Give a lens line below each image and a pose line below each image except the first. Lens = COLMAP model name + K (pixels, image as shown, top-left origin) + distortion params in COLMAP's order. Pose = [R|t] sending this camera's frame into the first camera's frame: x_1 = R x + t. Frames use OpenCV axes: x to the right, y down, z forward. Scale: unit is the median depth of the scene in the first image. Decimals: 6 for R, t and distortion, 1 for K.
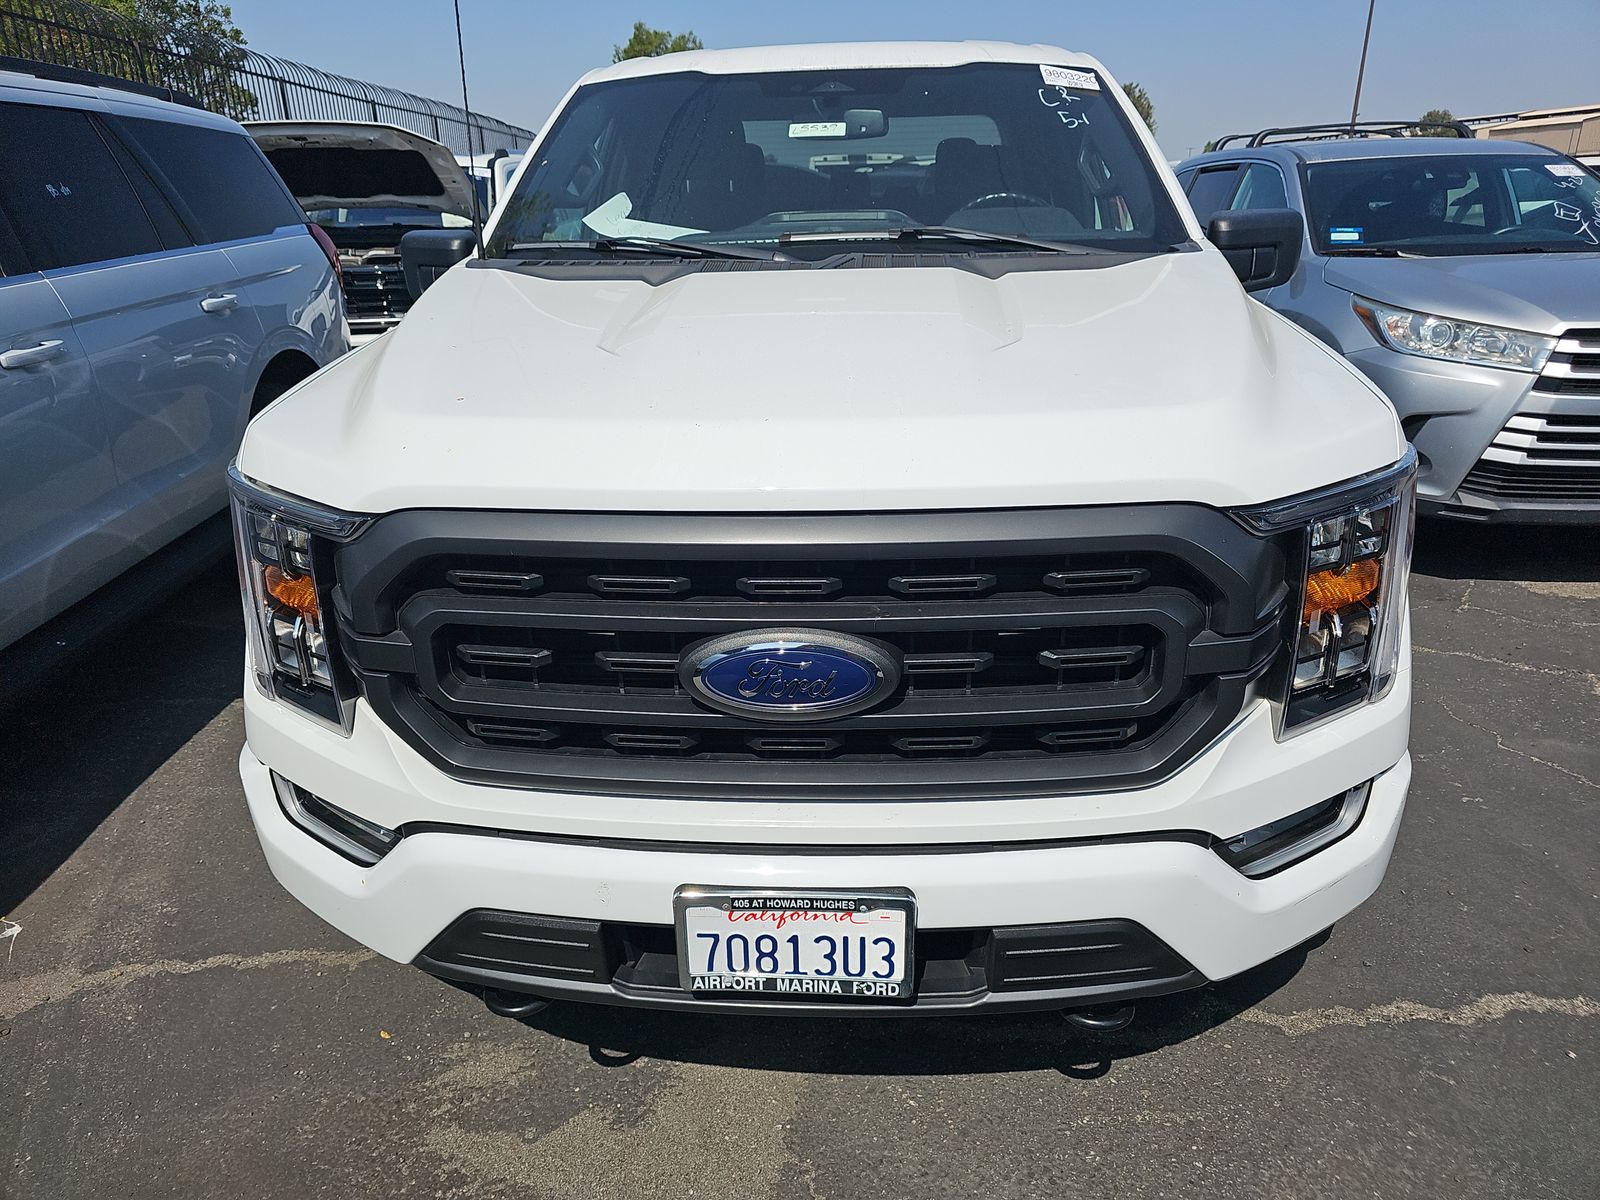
lens RADIAL K [[1037.8, 0, 803.1], [0, 1037.8, 588.9], [0, 0, 1]] dist [0.052850, -0.049754]
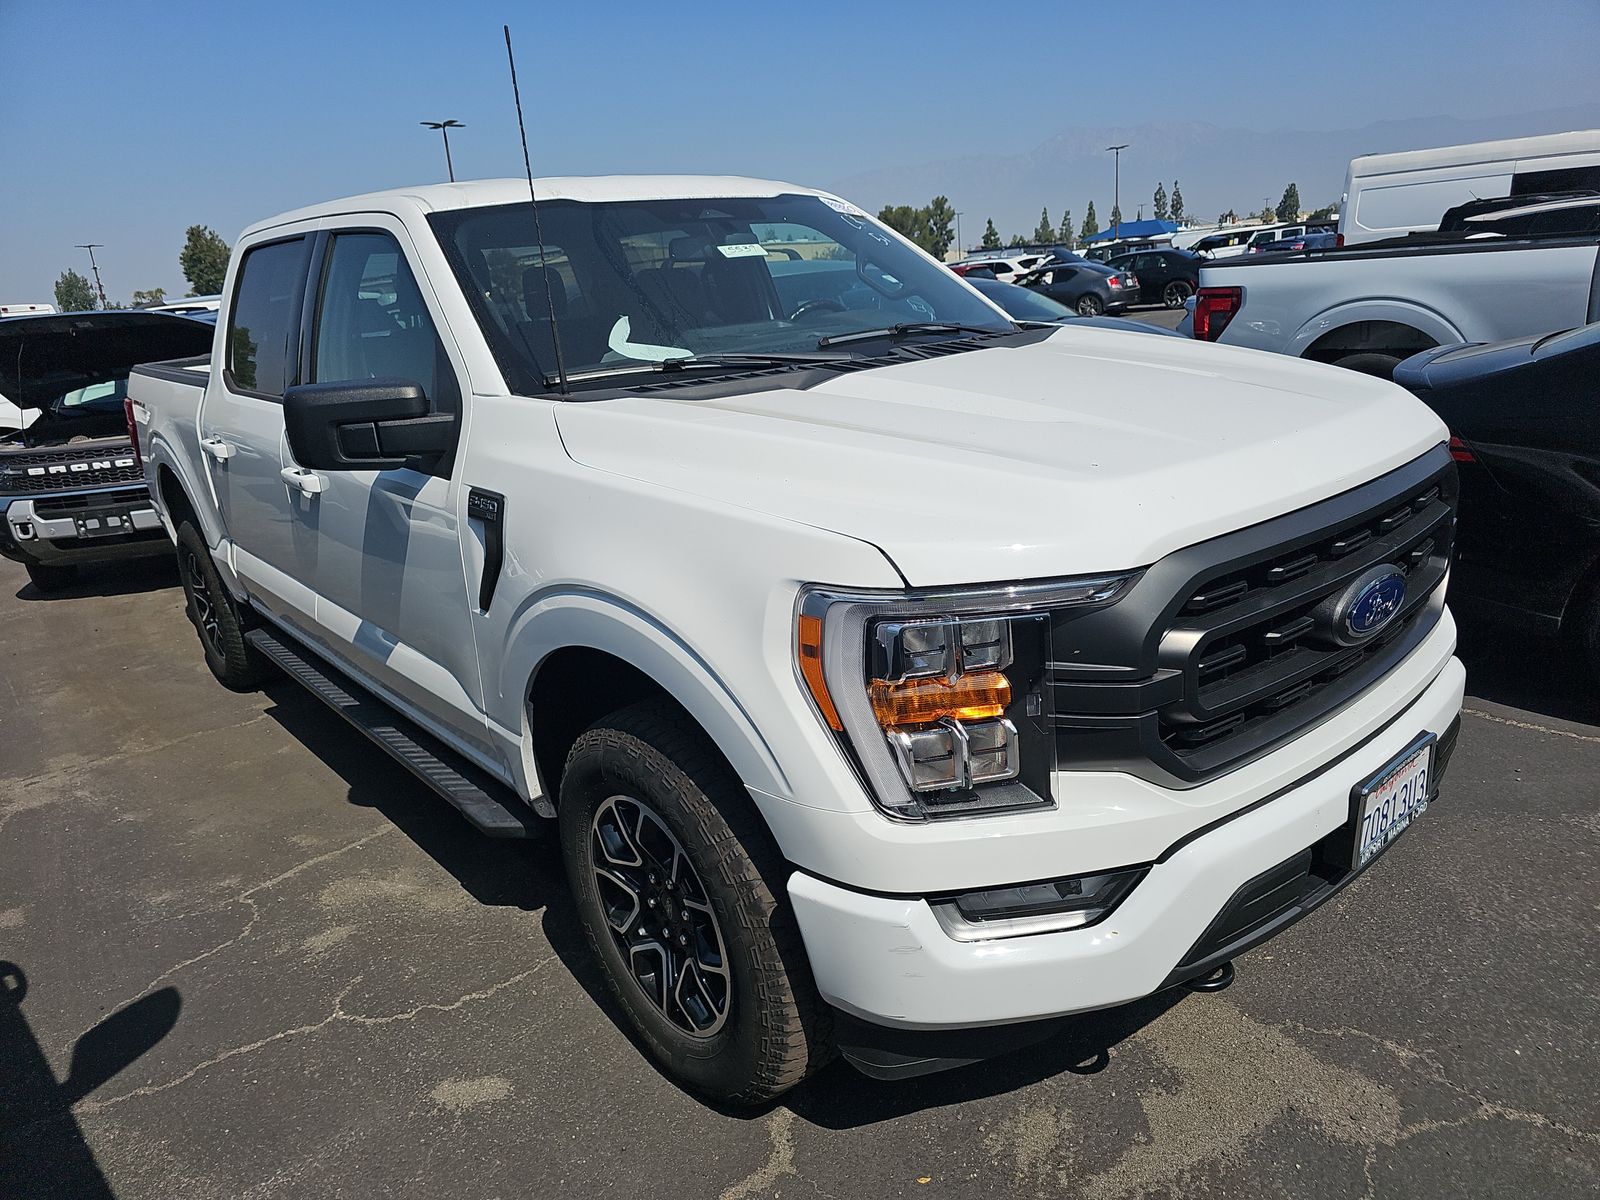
lens RADIAL K [[1042.9, 0, 801.2], [0, 1042.9, 605.1], [0, 0, 1]] dist [0.028984, -0.028784]
pose [[0.727179, -0.242181, 0.642308, -0.736059], [0.305380, 0.952138, 0.013270, -0.083629], [-0.614779, 0.186498, 0.766332, 0.197878]]
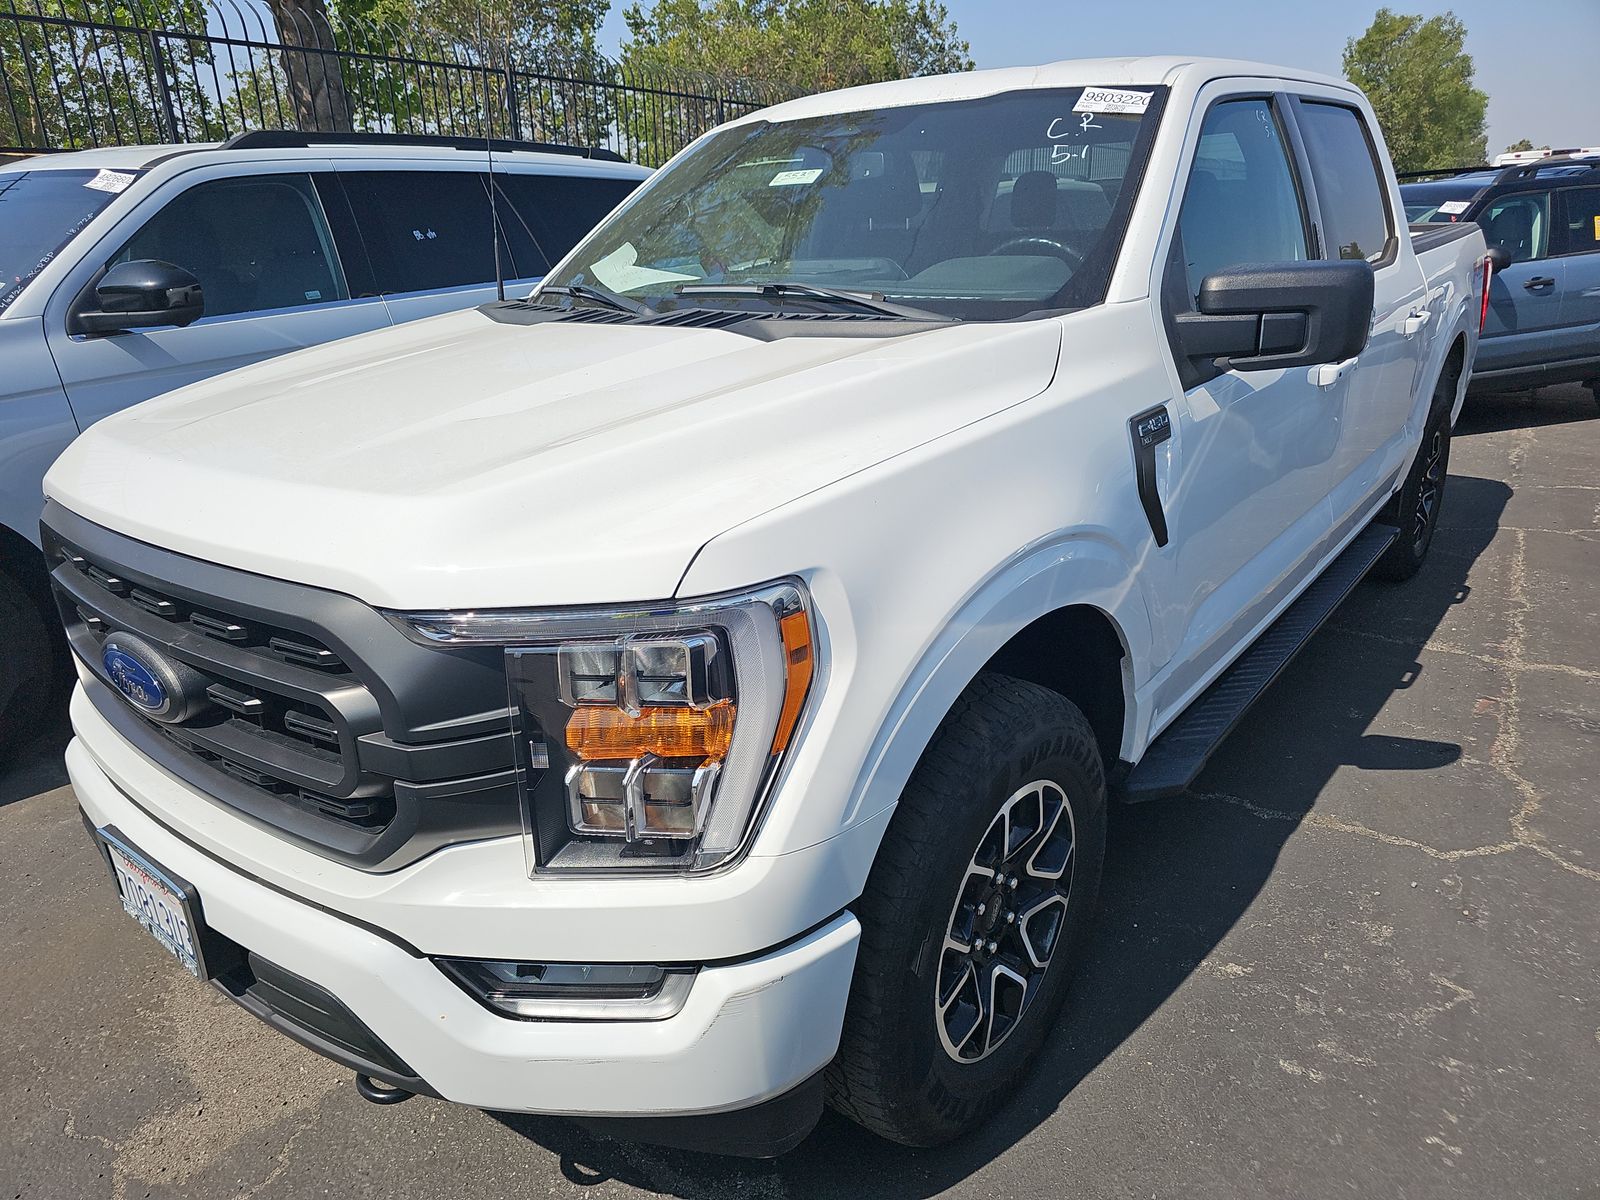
lens RADIAL K [[1042.9, 0, 801.2], [0, 1042.9, 605.1], [0, 0, 1]] dist [0.028984, -0.028784]
pose [[0.816662, 0.187263, -0.545890, 0.626696], [-0.184529, 0.980966, 0.060454, -0.105956], [0.546821, 0.051362, 0.835673, 0.205099]]
